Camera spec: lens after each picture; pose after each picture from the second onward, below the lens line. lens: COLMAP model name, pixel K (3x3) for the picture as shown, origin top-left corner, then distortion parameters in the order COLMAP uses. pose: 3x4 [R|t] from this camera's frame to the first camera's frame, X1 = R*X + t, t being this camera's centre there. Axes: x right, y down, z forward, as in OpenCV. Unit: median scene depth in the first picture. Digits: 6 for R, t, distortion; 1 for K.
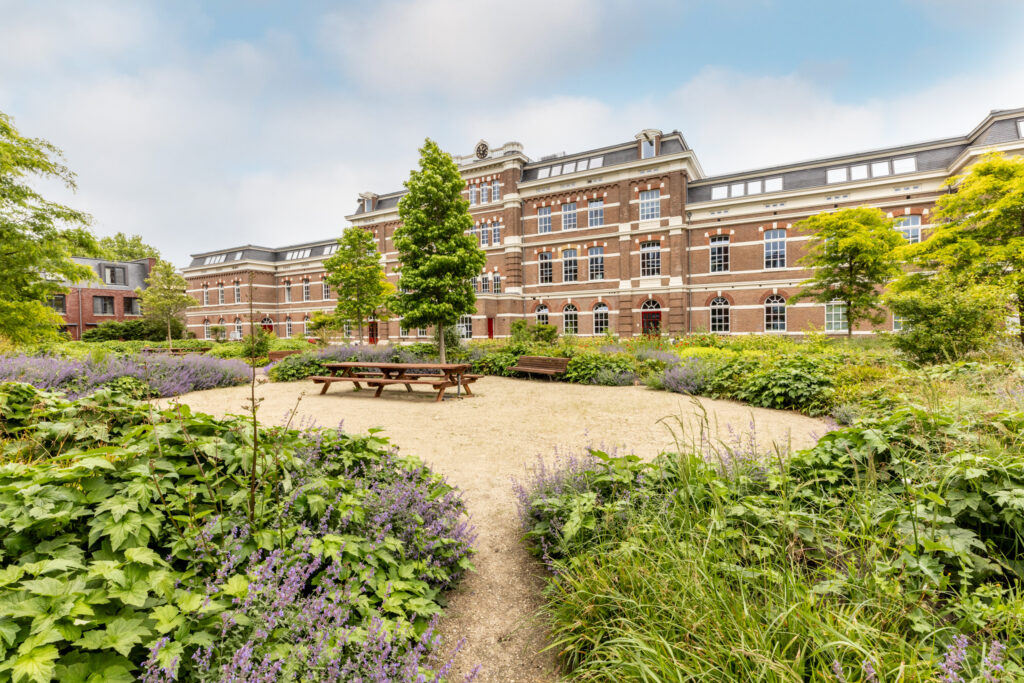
lens RADIAL K [[471.8, 0, 512.0], [0, 471.8, 341.5], [0, 0, 1]] dist [-0.000271, 0.000202]
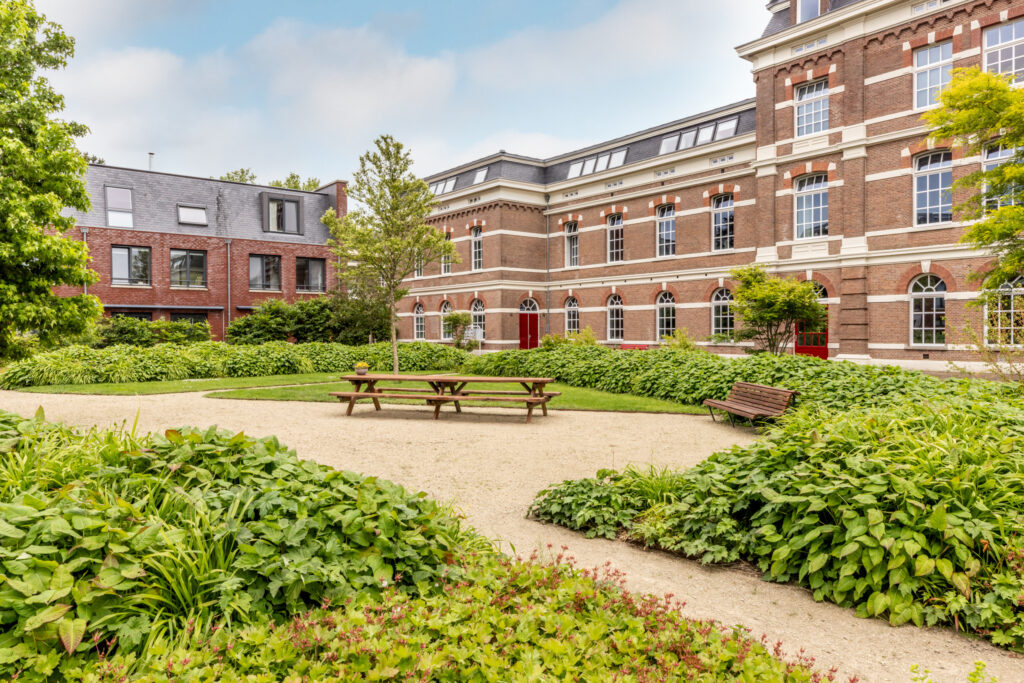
lens RADIAL K [[845.7, 0, 512.0], [0, 845.7, 341.5], [0, 0, 1]] dist [-0.002068, 0.000307]
pose [[0.906704, 0.019907, -0.421297, -0.175429], [-0.023929, 0.999705, -0.004264, -0.002586], [0.421087, 0.013947, 0.906913, 0.210721]]
